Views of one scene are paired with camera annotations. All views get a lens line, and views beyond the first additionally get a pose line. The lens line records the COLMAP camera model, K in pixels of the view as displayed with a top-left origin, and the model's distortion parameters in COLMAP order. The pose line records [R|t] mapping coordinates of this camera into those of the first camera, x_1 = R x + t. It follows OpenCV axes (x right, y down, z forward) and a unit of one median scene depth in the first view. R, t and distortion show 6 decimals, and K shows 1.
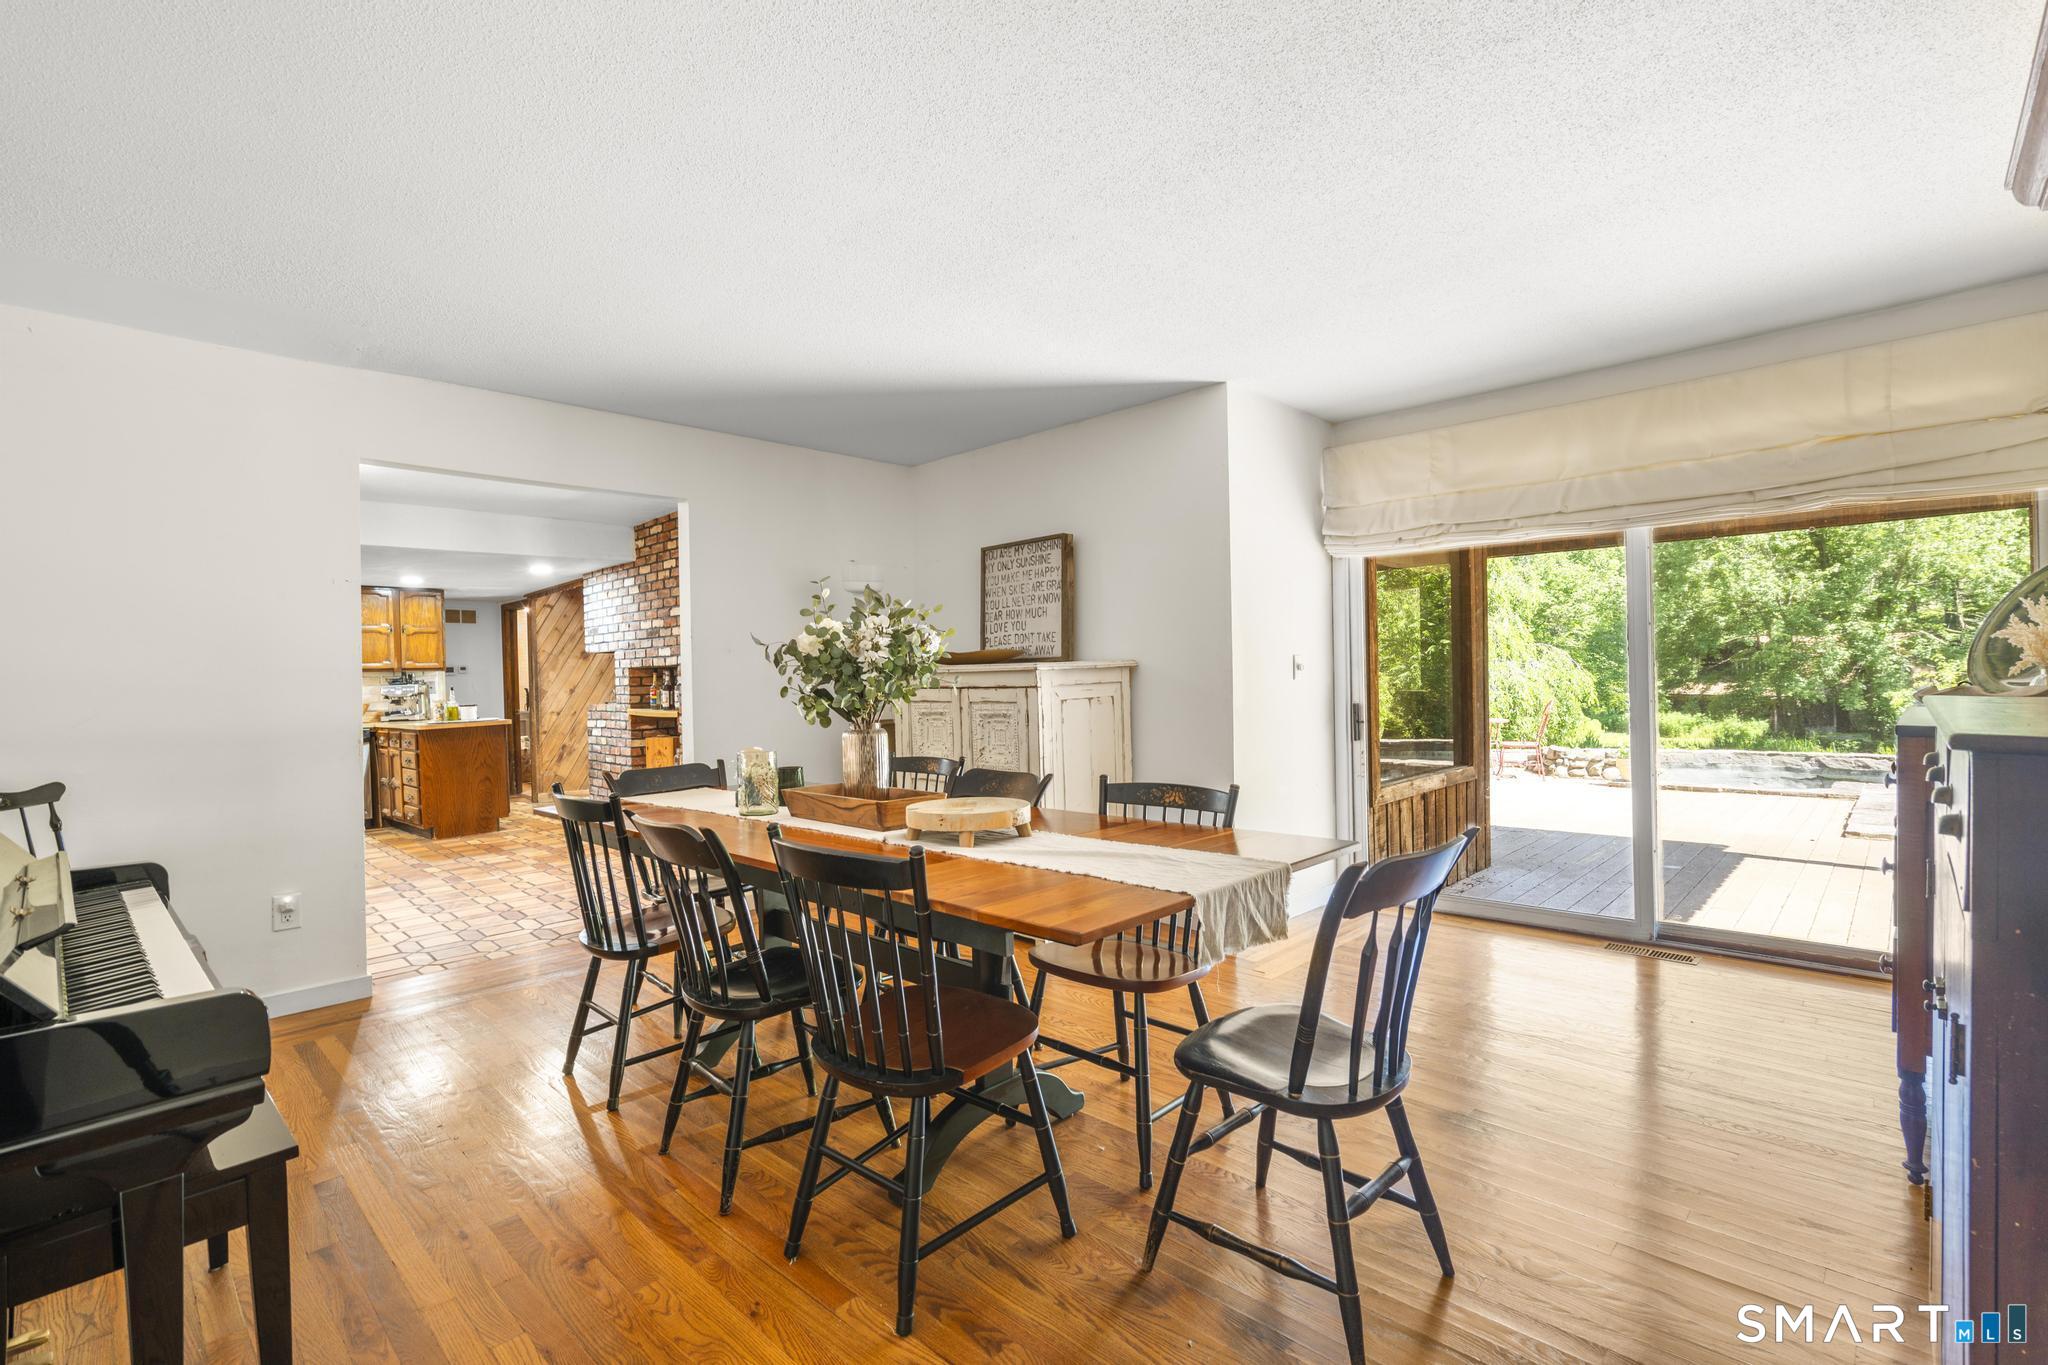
lens RADIAL K [[931.3, 0, 1028.0], [0, 931.3, 690.8], [0, 0, 1]] dist [-0.001824, 0.001838]
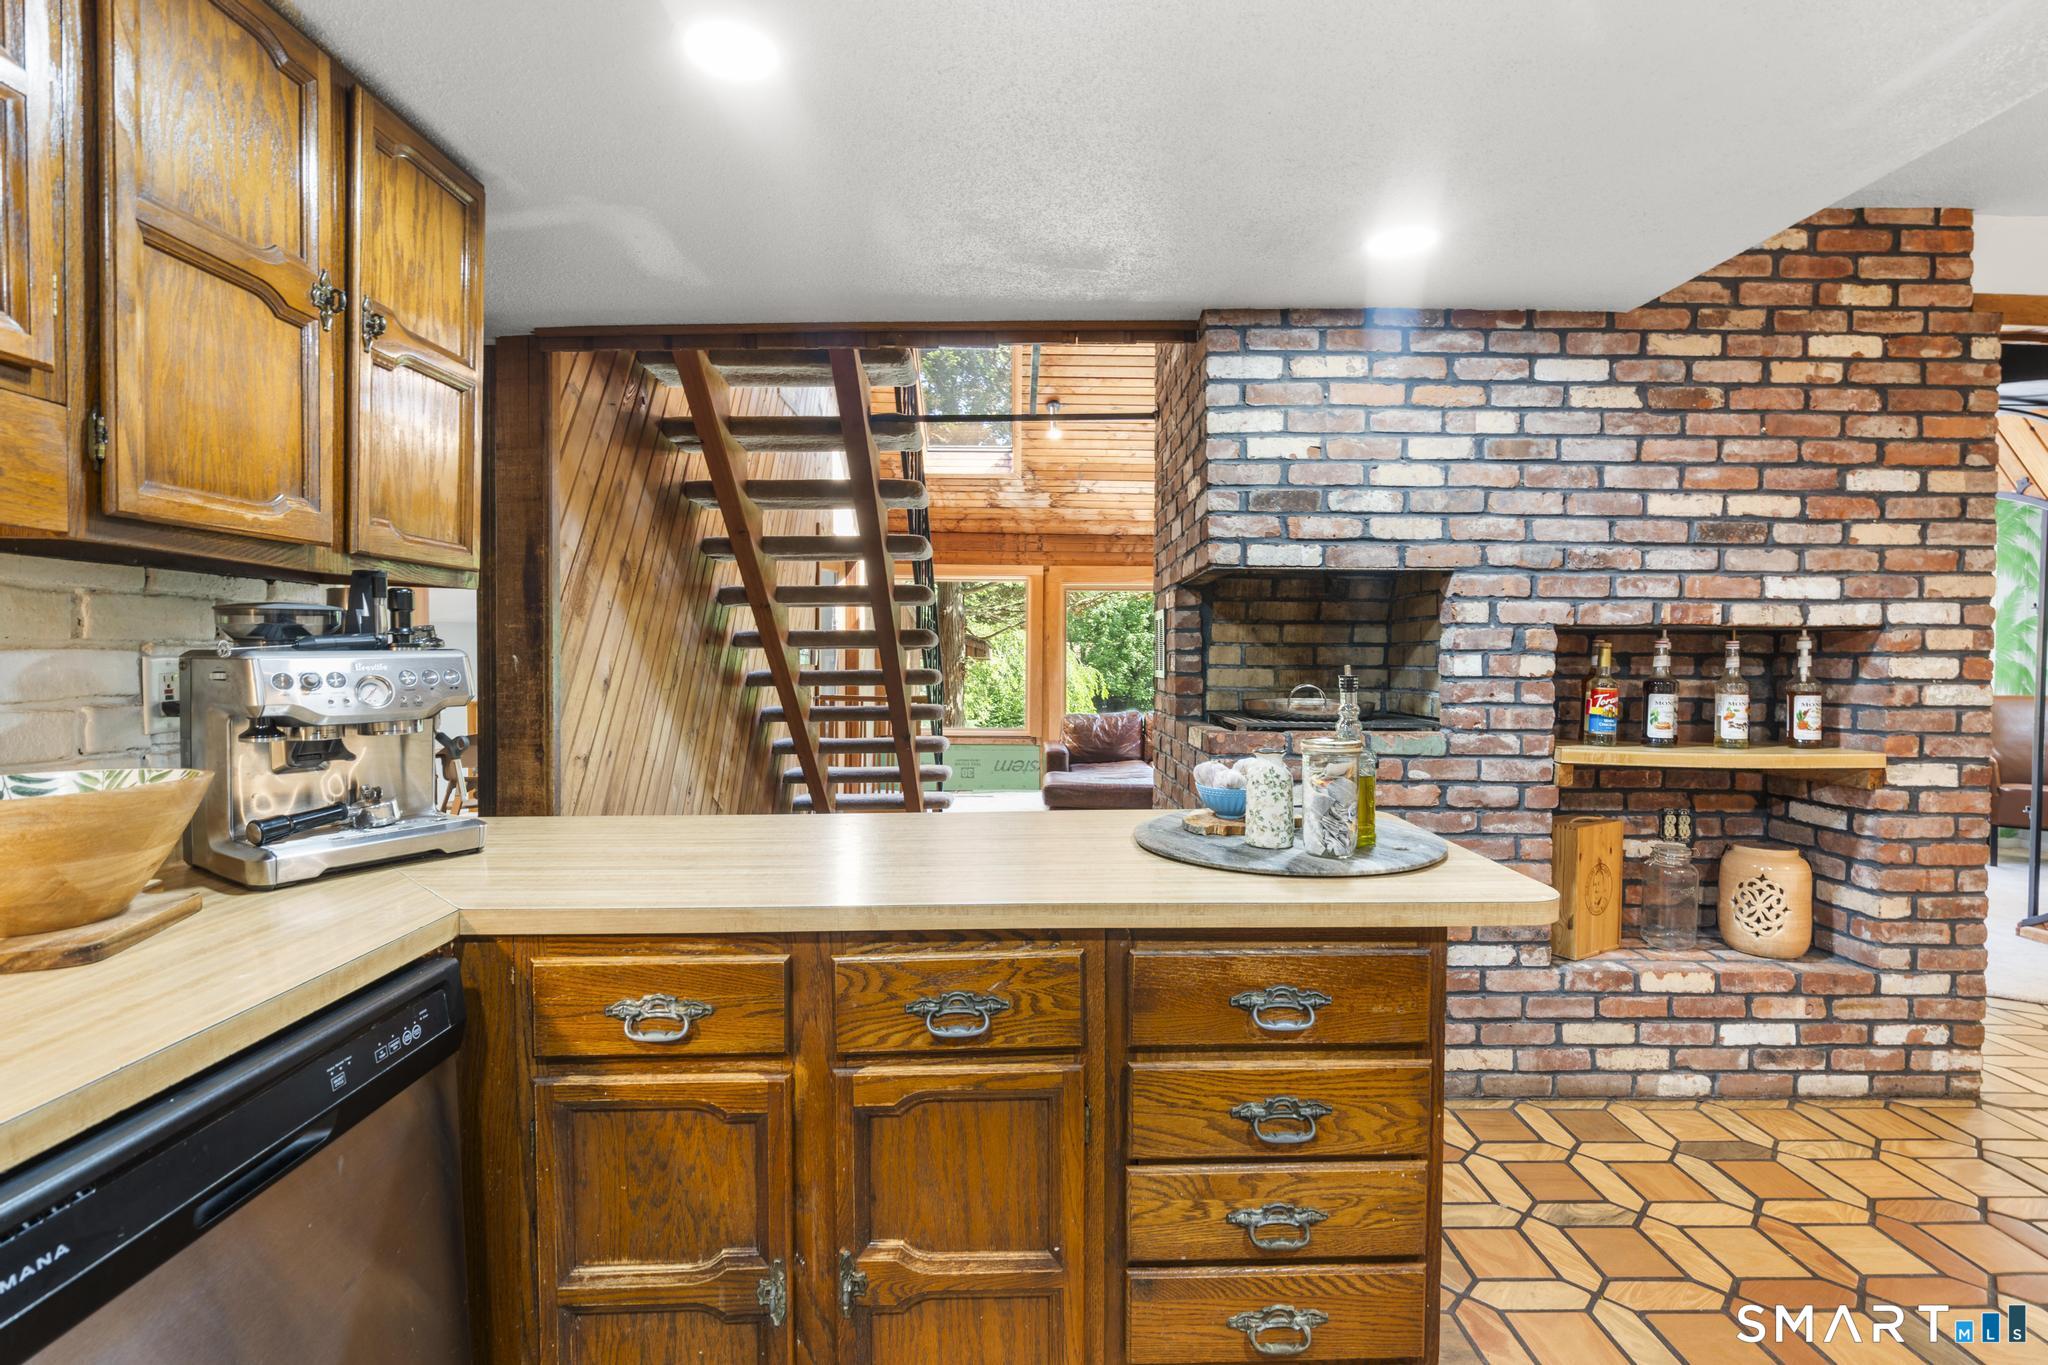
lens RADIAL K [[931.3, 0, 1032.0], [0, 931.3, 682.7], [0, 0, 1]] dist [-0.001824, 0.001838]
pose [[0.703158, 0.007706, 0.710992, -0.780851], [-0.009213, 0.999956, -0.001727, -0.001626], [-0.710974, -0.005336, 0.703198, 0.875924]]
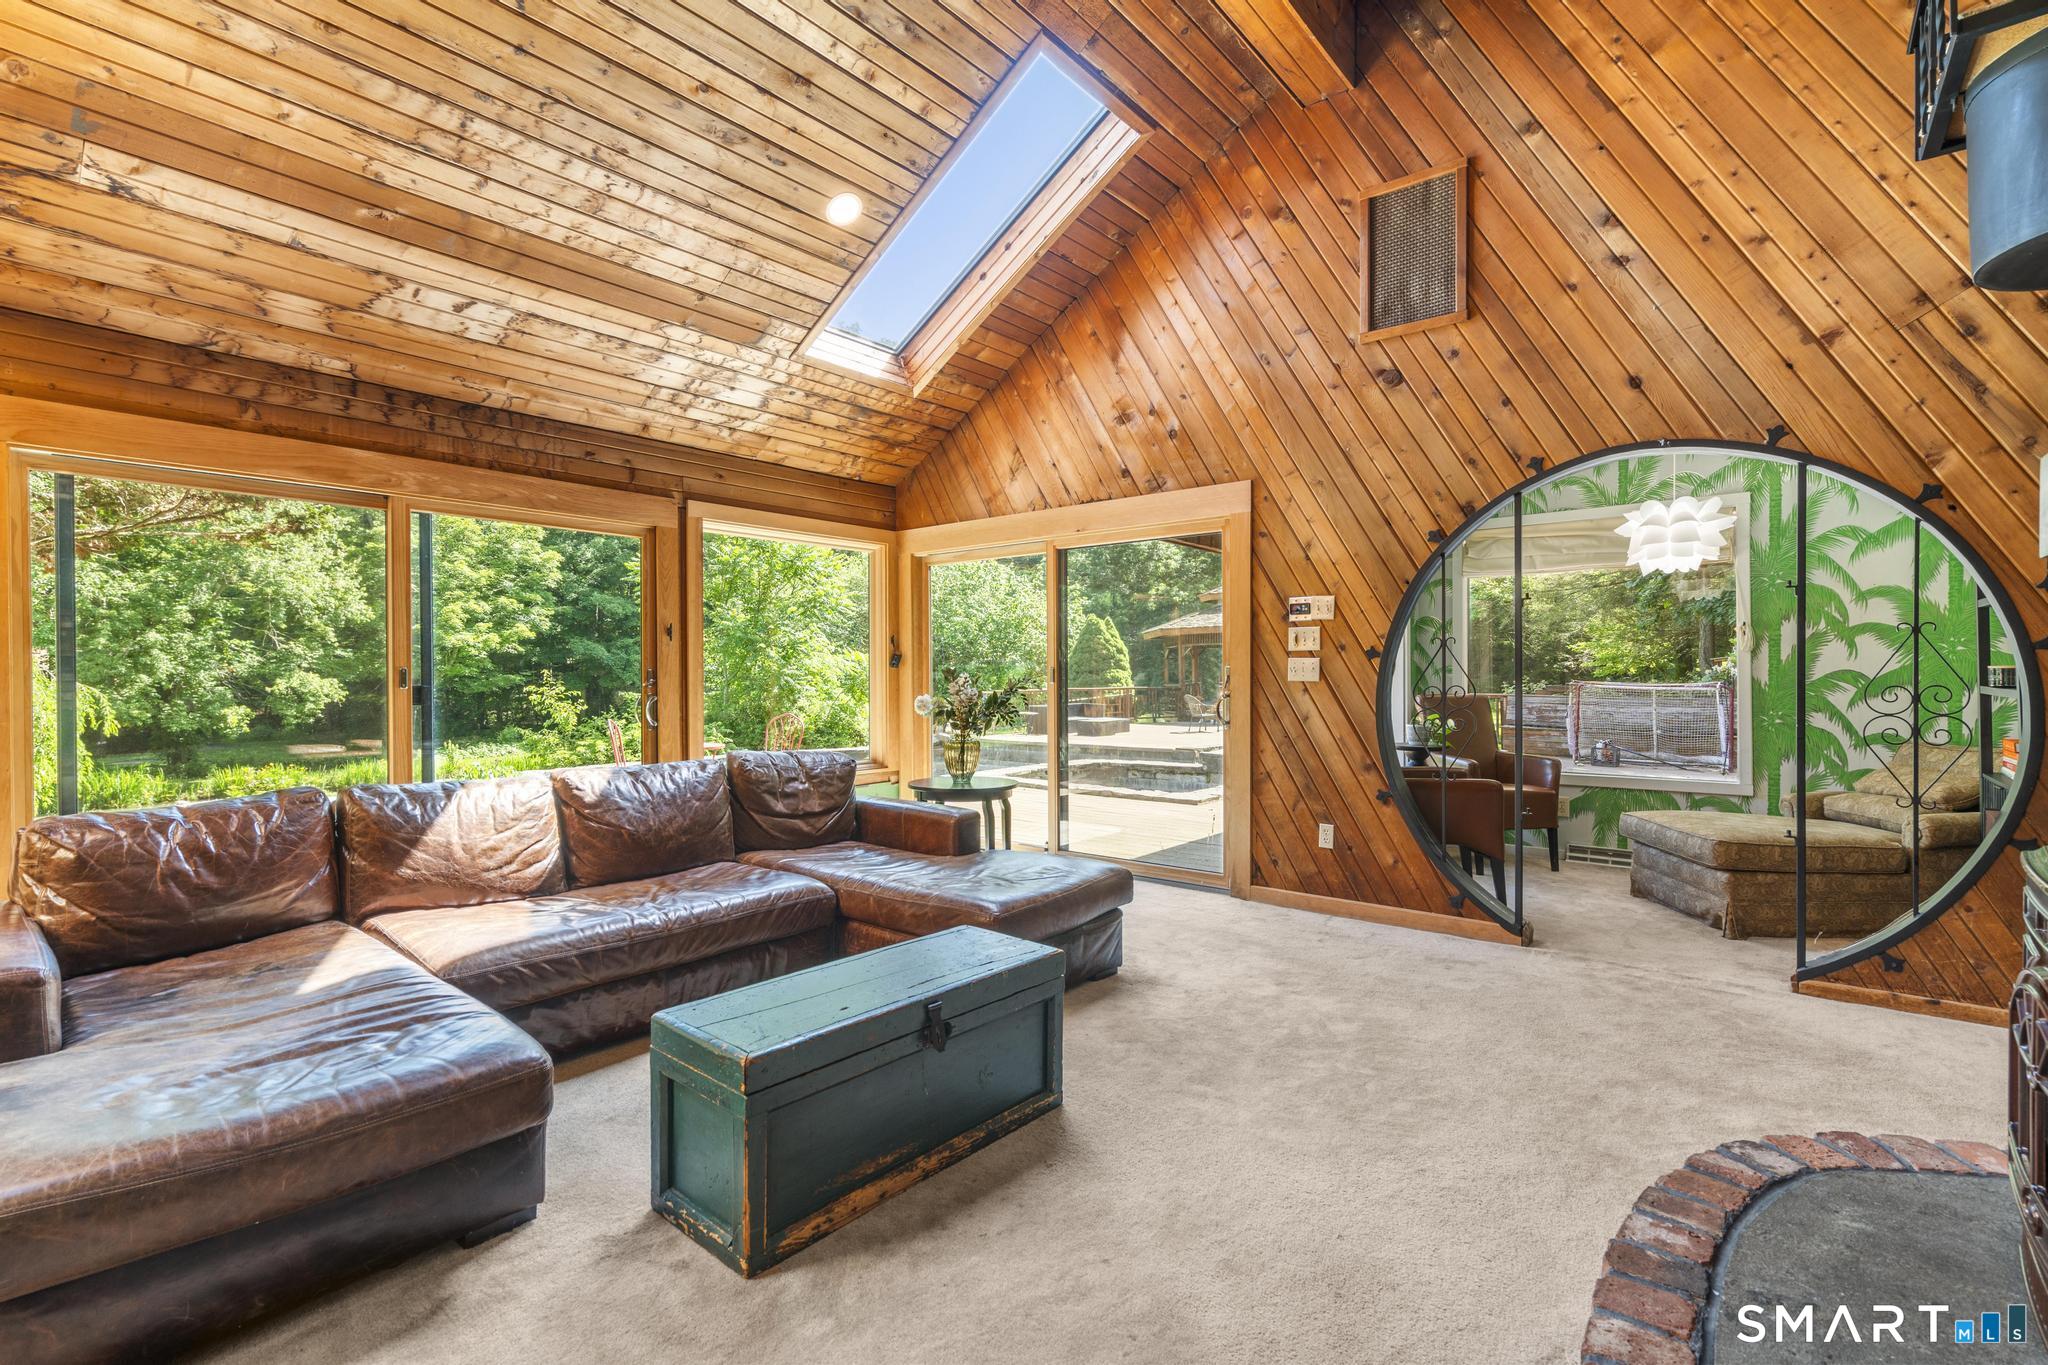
lens RADIAL K [[931.3, 0, 1027.7], [0, 931.3, 679.9], [0, 0, 1]] dist [-0.001824, 0.001838]
pose [[-0.084825, 0.014405, 0.996292, -0.389786], [0.018789, 0.999741, -0.012855, -0.007694], [-0.996219, 0.017629, -0.085074, 1.243098]]
